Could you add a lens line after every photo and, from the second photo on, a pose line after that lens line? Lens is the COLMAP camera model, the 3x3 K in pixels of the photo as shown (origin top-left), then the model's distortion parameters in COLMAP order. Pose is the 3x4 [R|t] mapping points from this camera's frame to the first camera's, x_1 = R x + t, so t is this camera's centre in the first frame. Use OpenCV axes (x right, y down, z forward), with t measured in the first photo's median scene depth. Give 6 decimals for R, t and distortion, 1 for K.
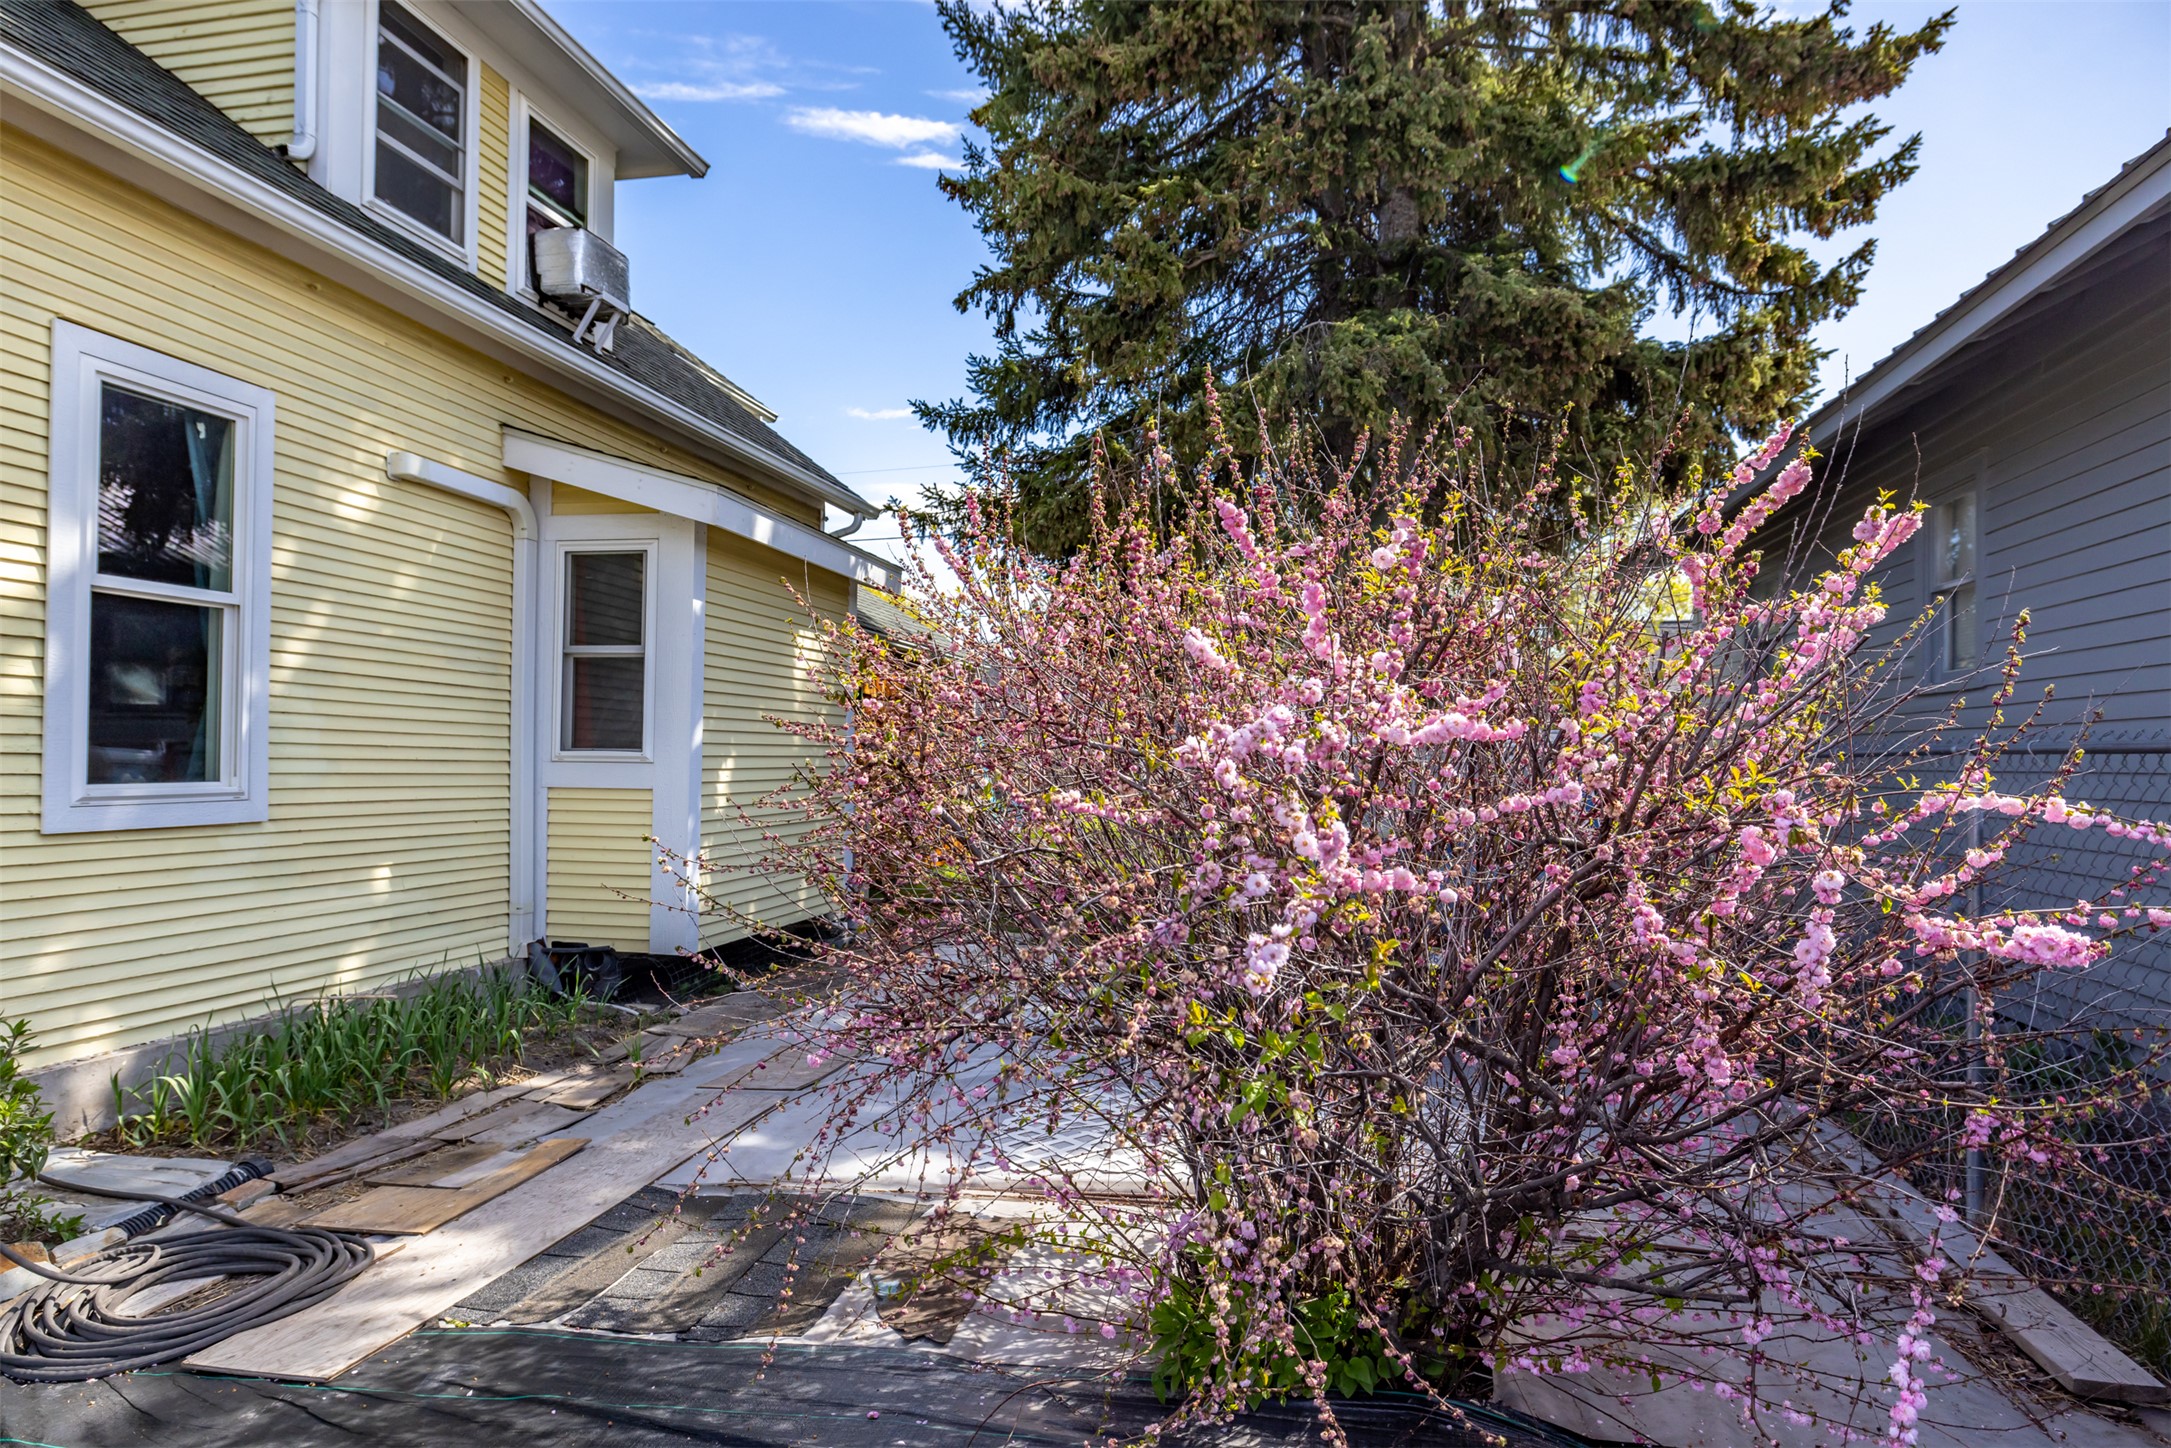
lens RADIAL K [[1301.7, 0, 1080.4], [0, 1301.7, 733.2], [0, 0, 1]] dist [0.005968, 0.001891]
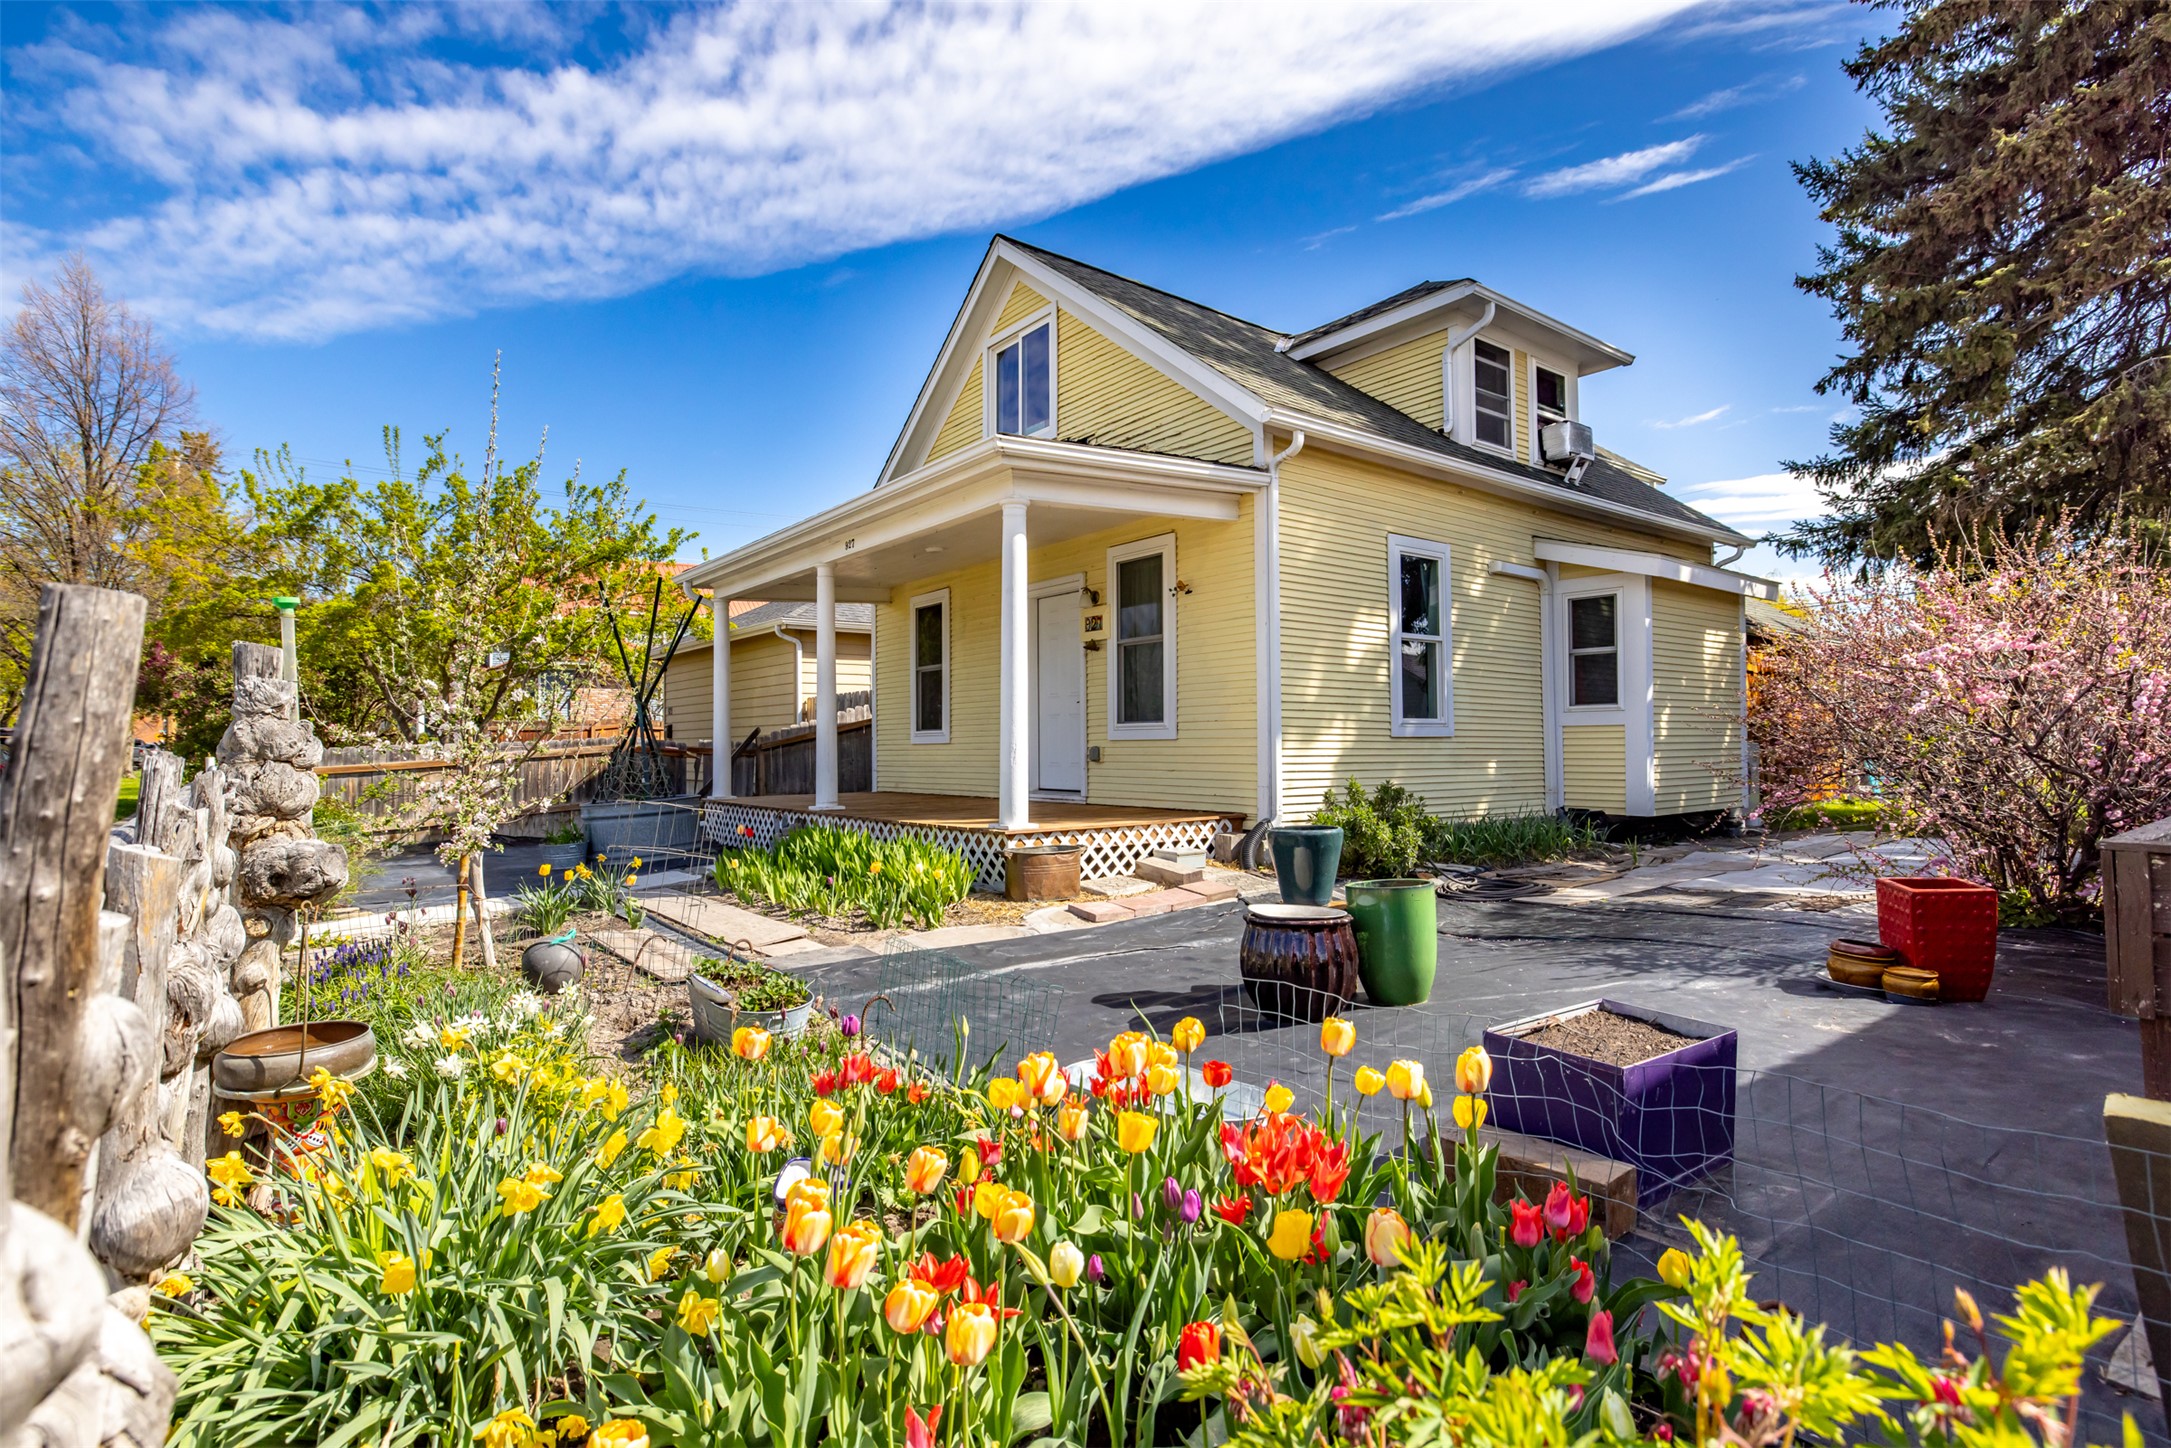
lens RADIAL K [[1075.5, 0, 1089.5], [0, 1075.5, 733.8], [0, 0, 1]] dist [-0.005479, 0.000652]
pose [[0.760740, -0.029535, -0.648384, 0.068670], [0.027162, 0.999538, -0.013662, 0.051879], [0.648488, -0.007218, 0.761191, -0.575756]]
